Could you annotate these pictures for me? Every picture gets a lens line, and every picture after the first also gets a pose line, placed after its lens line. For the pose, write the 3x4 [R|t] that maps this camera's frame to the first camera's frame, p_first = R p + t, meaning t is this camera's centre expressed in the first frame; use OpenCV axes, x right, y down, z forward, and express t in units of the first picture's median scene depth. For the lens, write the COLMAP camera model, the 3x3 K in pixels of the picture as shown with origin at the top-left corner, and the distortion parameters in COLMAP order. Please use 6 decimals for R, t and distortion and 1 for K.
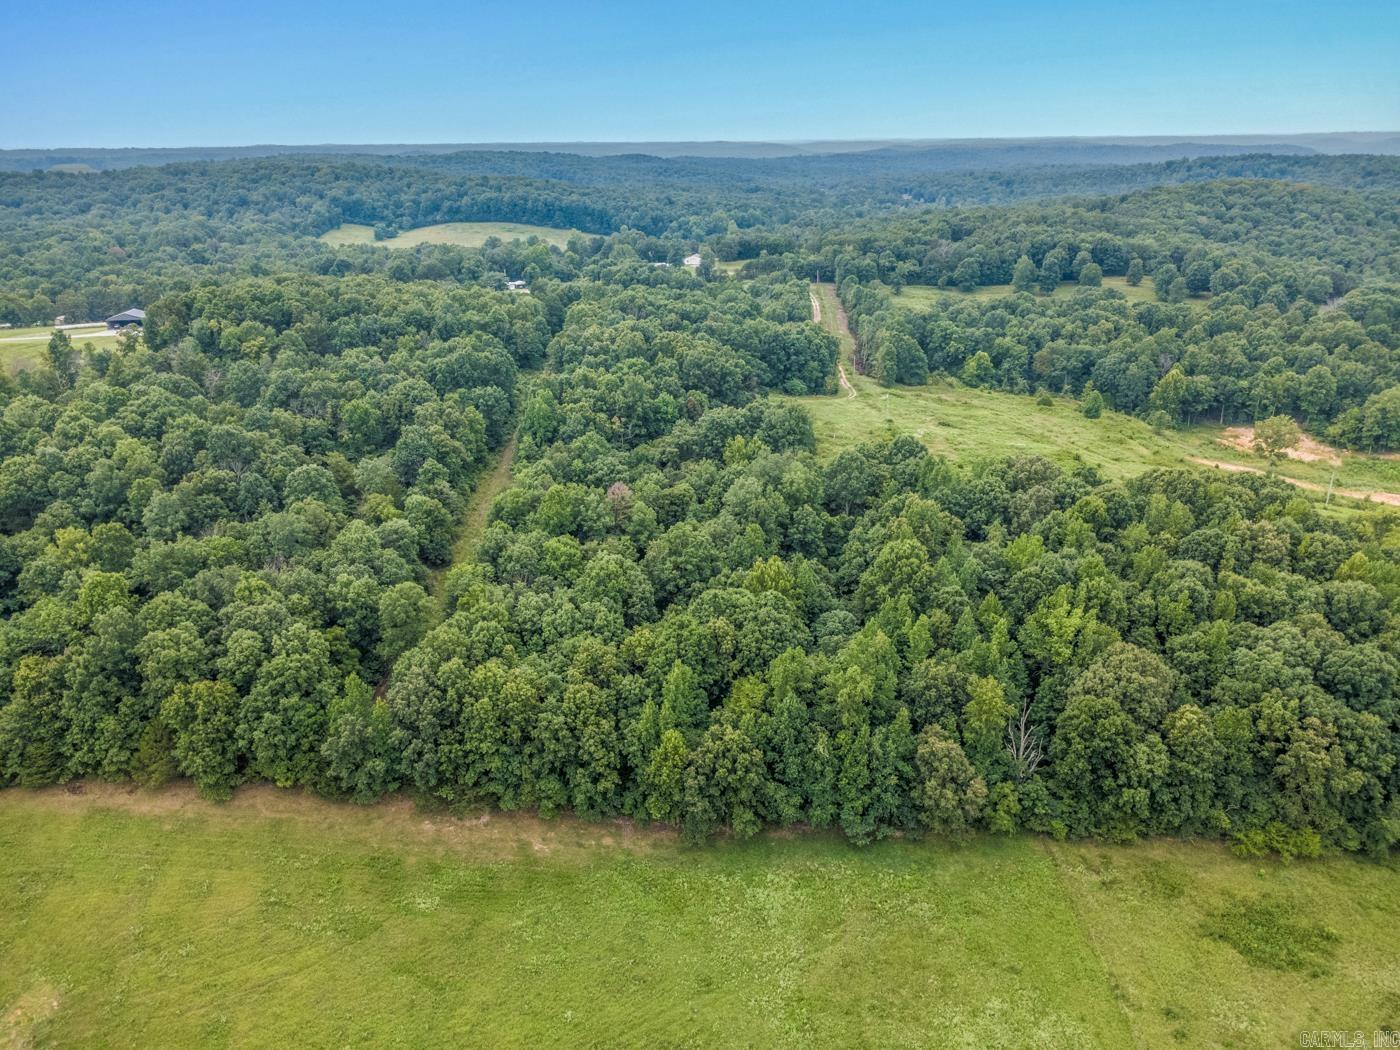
lens RADIAL K [[985.2, 0, 701.7], [0, 985.2, 528.4], [0, 0, 1]] dist [0.004108, -0.000567]
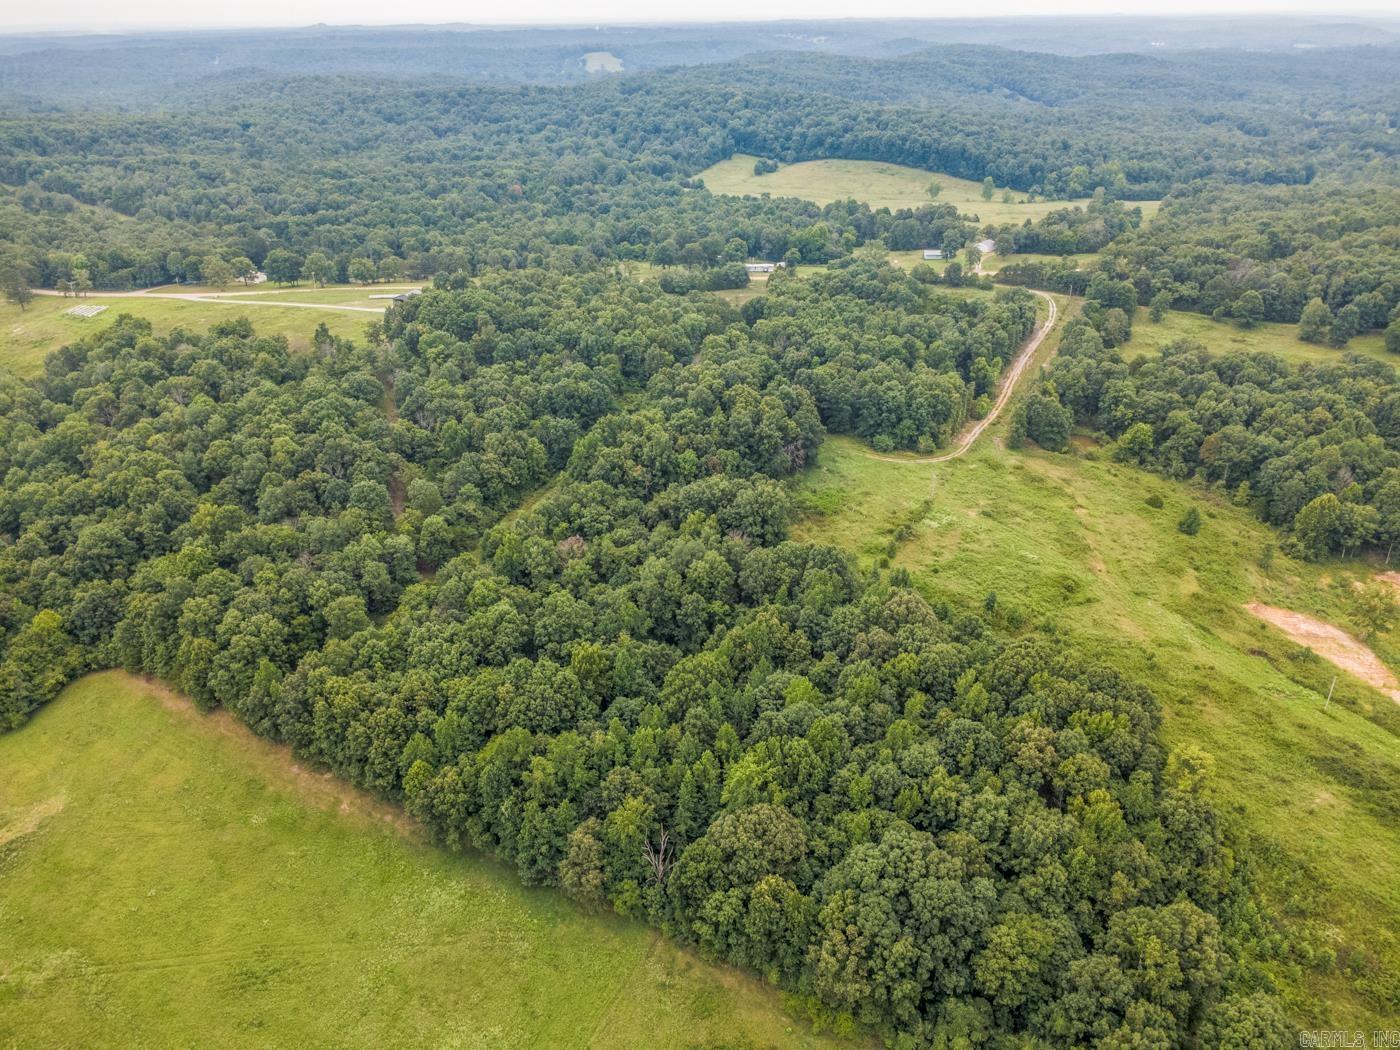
lens RADIAL K [[985.2, 0, 701.7], [0, 985.2, 528.4], [0, 0, 1]] dist [0.004108, -0.000567]
pose [[0.886992, 0.215215, -0.408569, 0.587879], [-0.168810, 0.974638, 0.146912, -0.277981], [0.429825, -0.061340, 0.900826, -0.049564]]
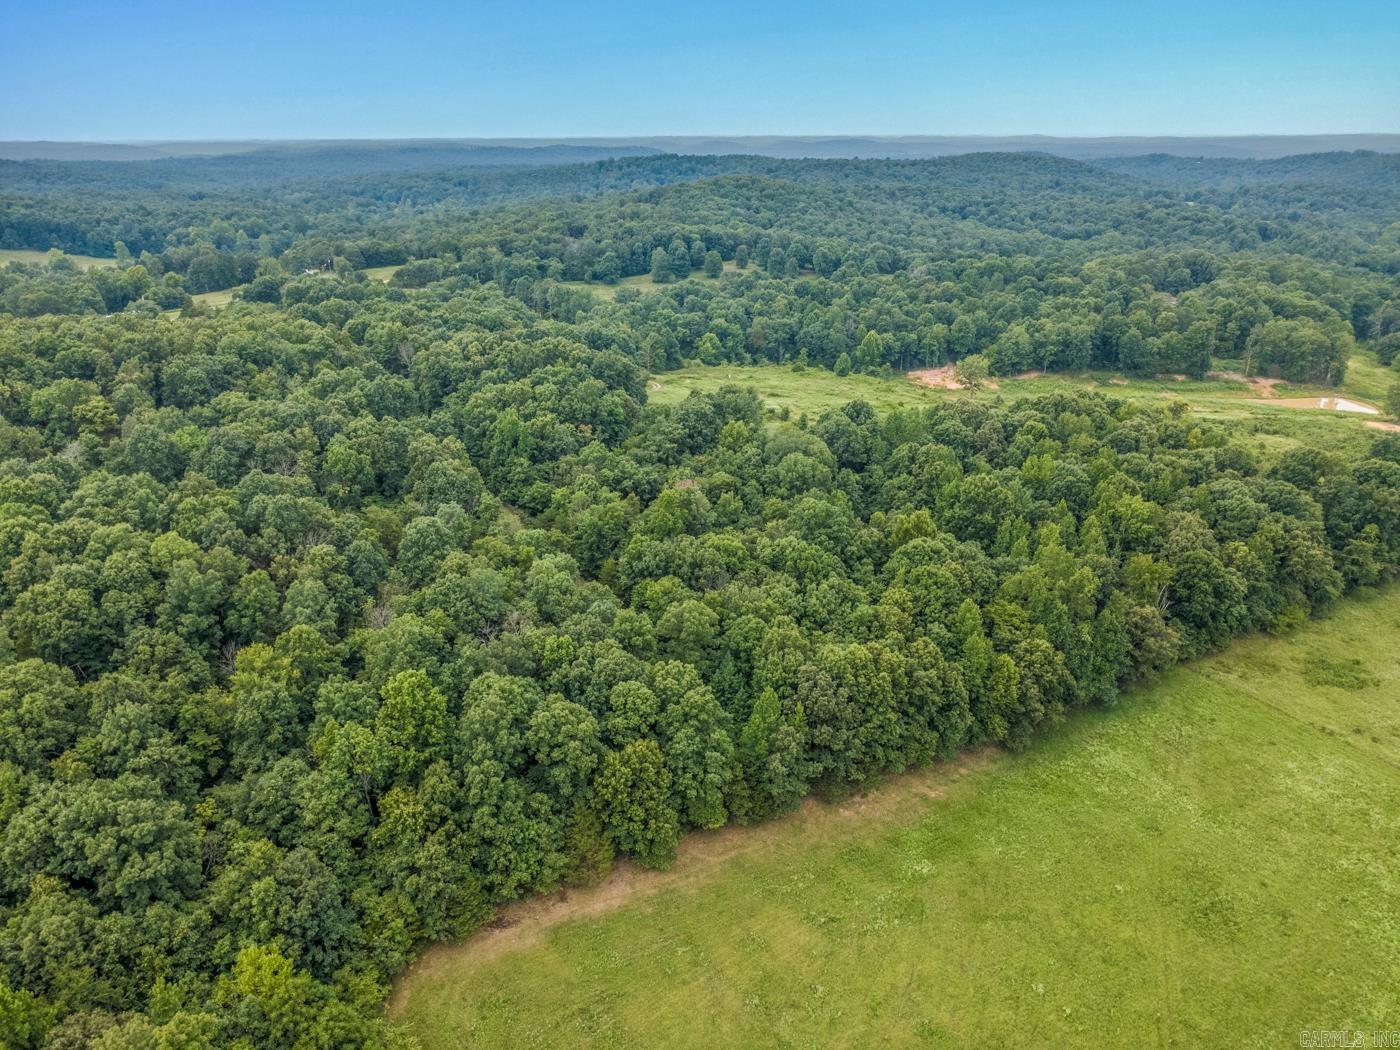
lens RADIAL K [[985.2, 0, 701.7], [0, 985.2, 528.4], [0, 0, 1]] dist [0.004108, -0.000567]
pose [[0.831114, -0.201530, 0.518300, -0.633357], [0.202188, 0.977747, 0.055961, -0.053731], [-0.518044, 0.058284, 0.853366, 0.136493]]
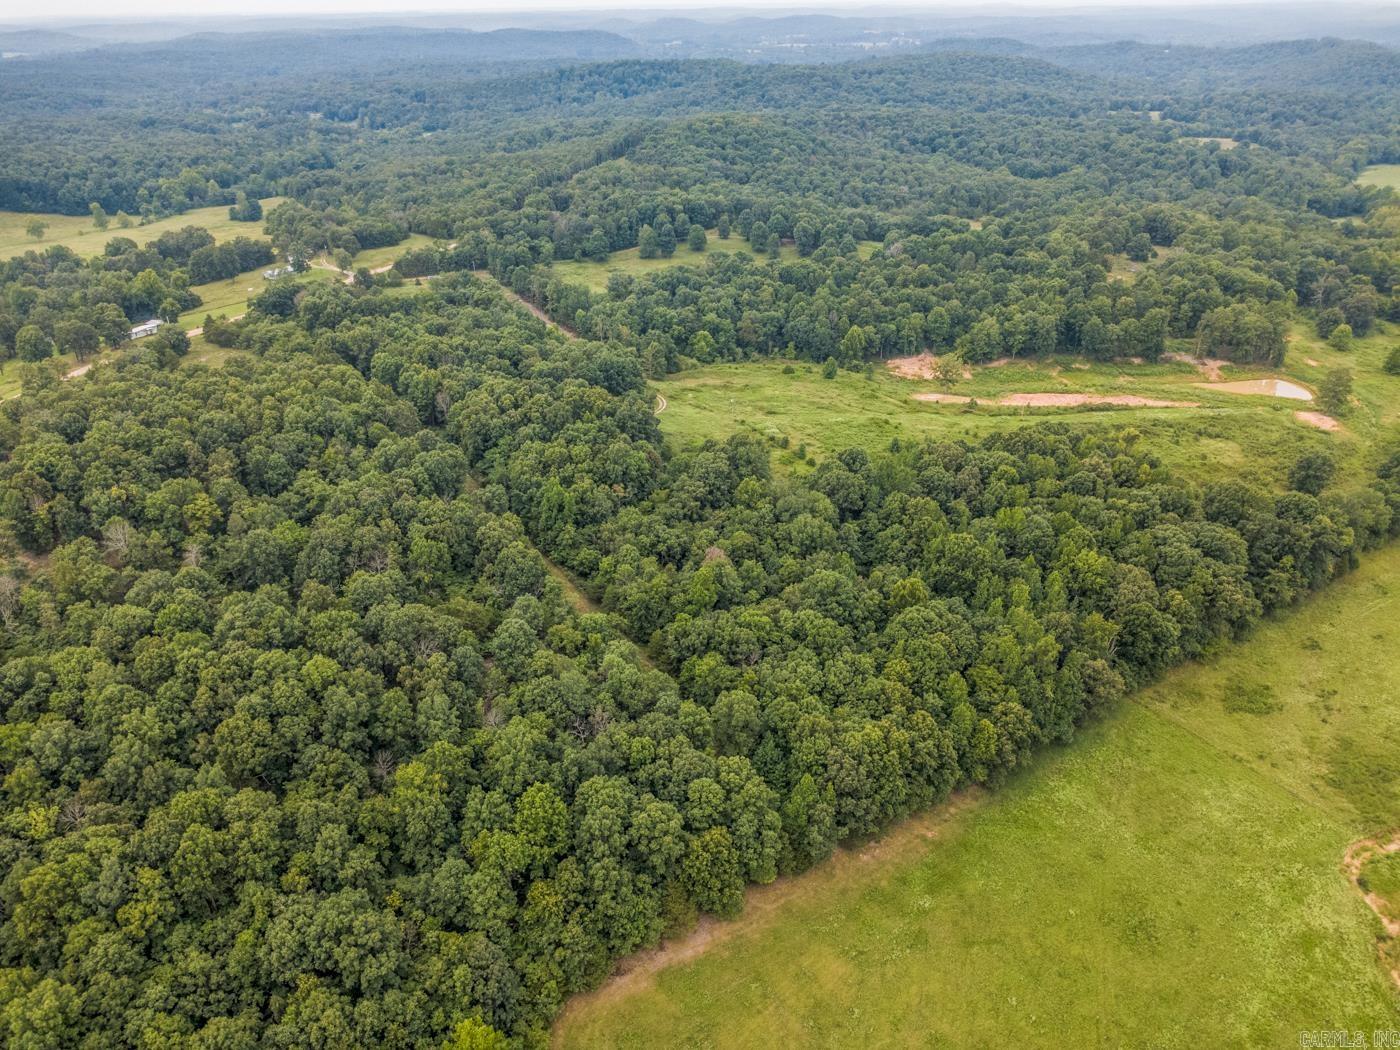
lens RADIAL K [[985.2, 0, 701.7], [0, 985.2, 528.4], [0, 0, 1]] dist [0.004108, -0.000567]
pose [[0.806548, -0.280189, 0.520553, -0.739755], [0.223064, 0.959698, 0.170943, -0.287942], [-0.547470, -0.021757, 0.836542, 0.016510]]
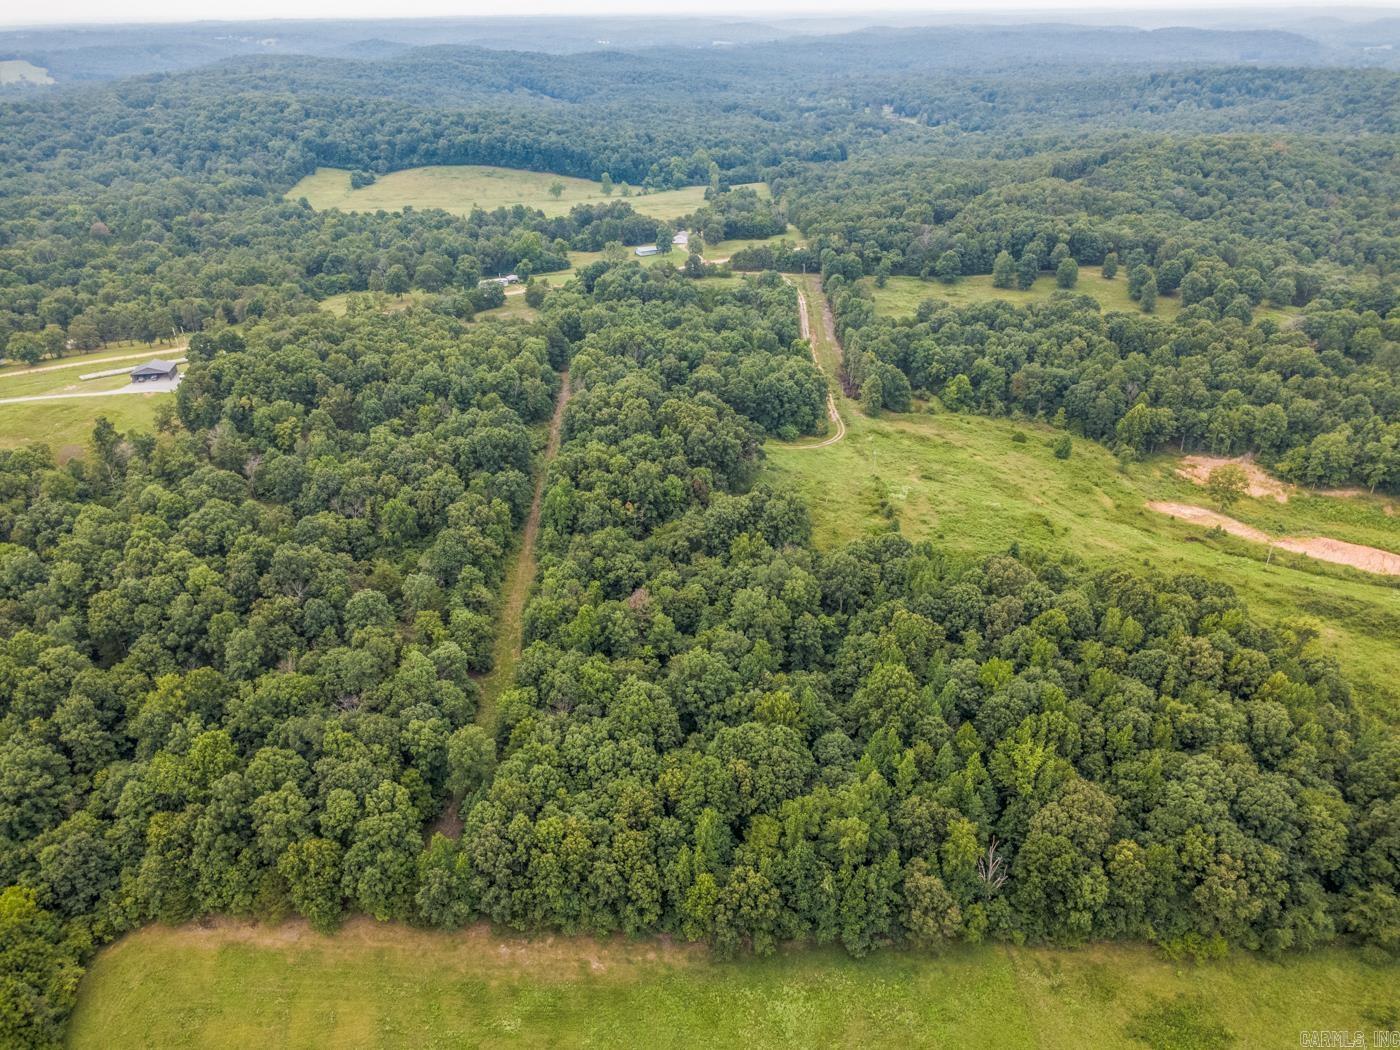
lens RADIAL K [[985.2, 0, 701.7], [0, 985.2, 528.4], [0, 0, 1]] dist [0.004108, -0.000567]
pose [[0.999639, -0.013061, 0.023466, -0.040263], [0.010402, 0.993868, 0.110082, -0.250899], [-0.024759, -0.109798, 0.993646, -0.114274]]
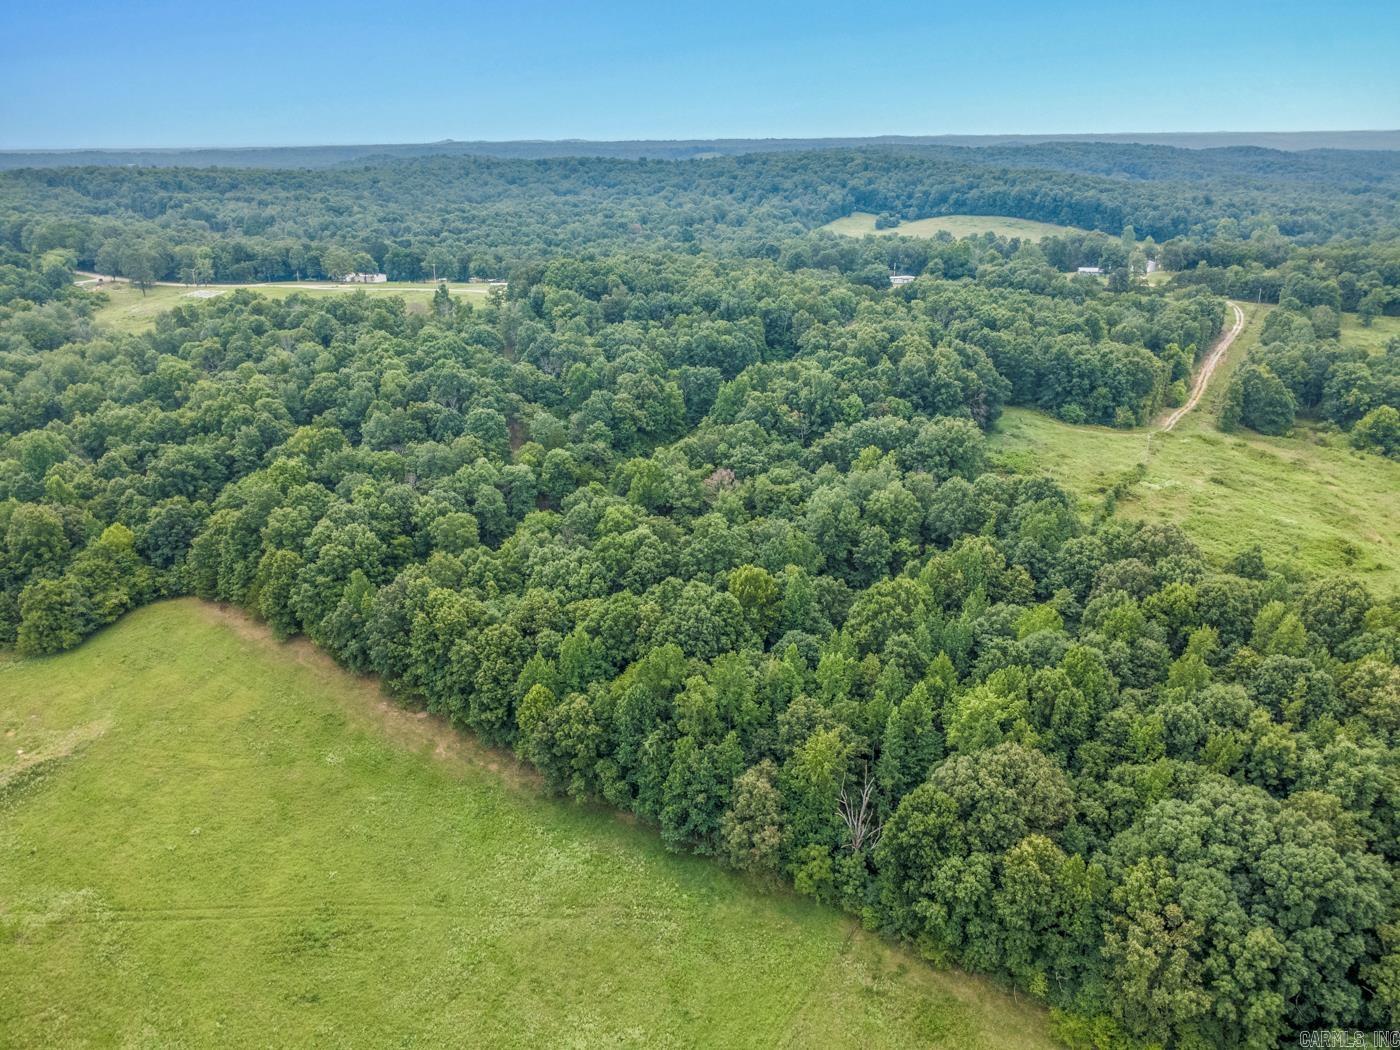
lens RADIAL K [[985.2, 0, 701.7], [0, 985.2, 528.4], [0, 0, 1]] dist [0.004108, -0.000567]
pose [[0.838897, 0.202006, -0.505416, 0.452053], [-0.197730, 0.978243, 0.062792, -0.048617], [0.507104, 0.047260, 0.860588, 0.103037]]
